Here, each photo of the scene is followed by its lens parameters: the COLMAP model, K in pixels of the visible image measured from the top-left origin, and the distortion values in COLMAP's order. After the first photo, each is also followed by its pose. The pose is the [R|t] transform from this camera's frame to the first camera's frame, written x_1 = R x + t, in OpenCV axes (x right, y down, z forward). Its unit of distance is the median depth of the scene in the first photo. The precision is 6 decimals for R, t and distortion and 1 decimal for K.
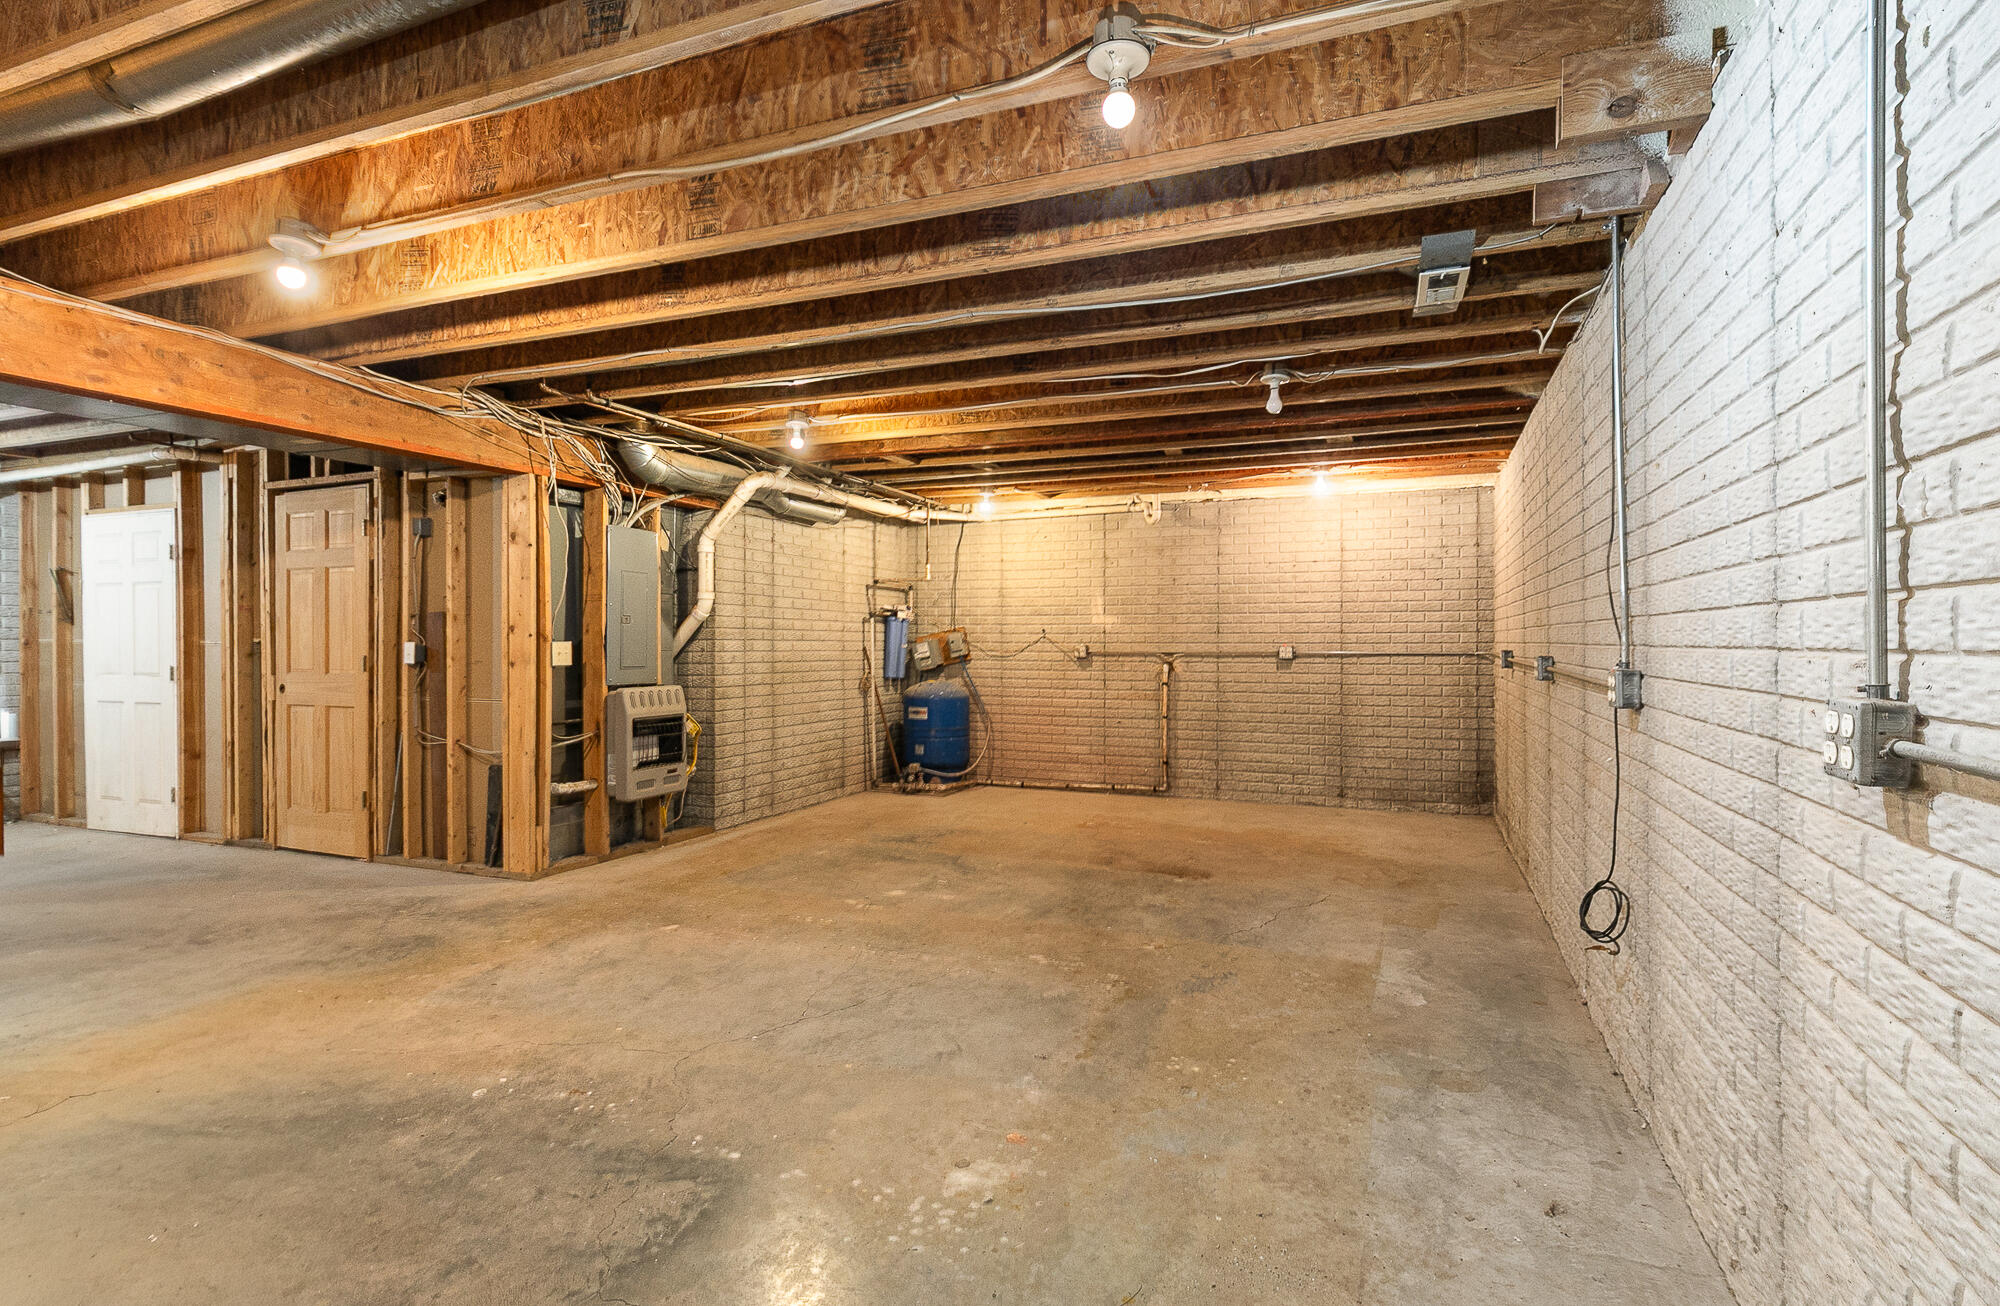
lens RADIAL K [[1002.1, 0, 1013.0], [0, 1002.1, 642.2], [0, 0, 1]] dist [0.001142, 0.000024]
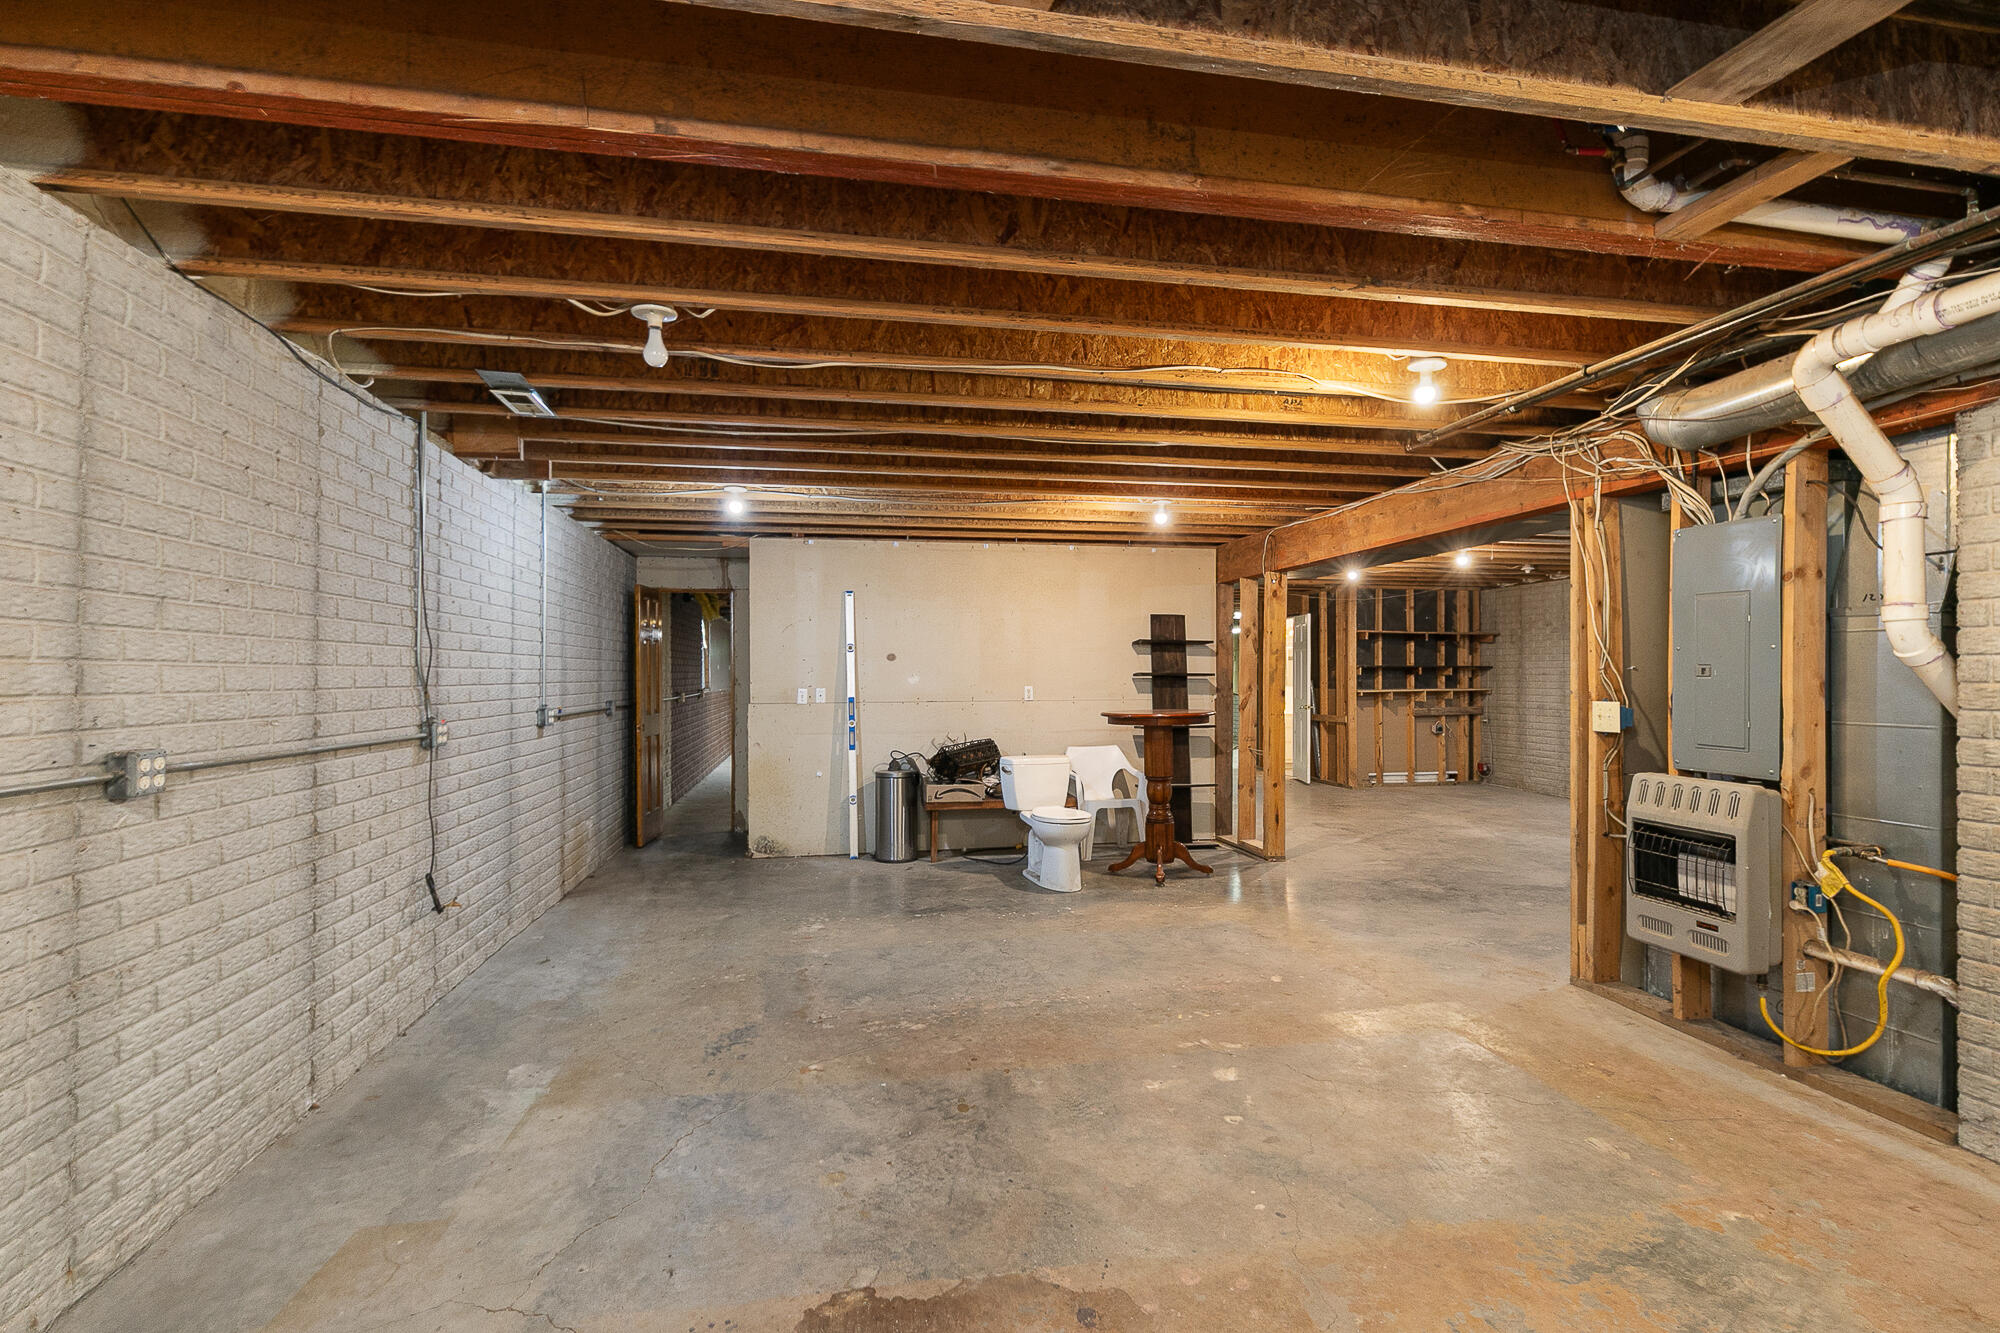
lens RADIAL K [[941.4, 0, 1016.1], [0, 941.4, 672.2], [0, 0, 1]] dist [-0.000892, -0.000488]
pose [[-0.840497, -0.000052, -0.541815, 0.466413], [0.000282, 1.000000, -0.000532, -0.032284], [0.541815, -0.000600, -0.840497, 1.934270]]
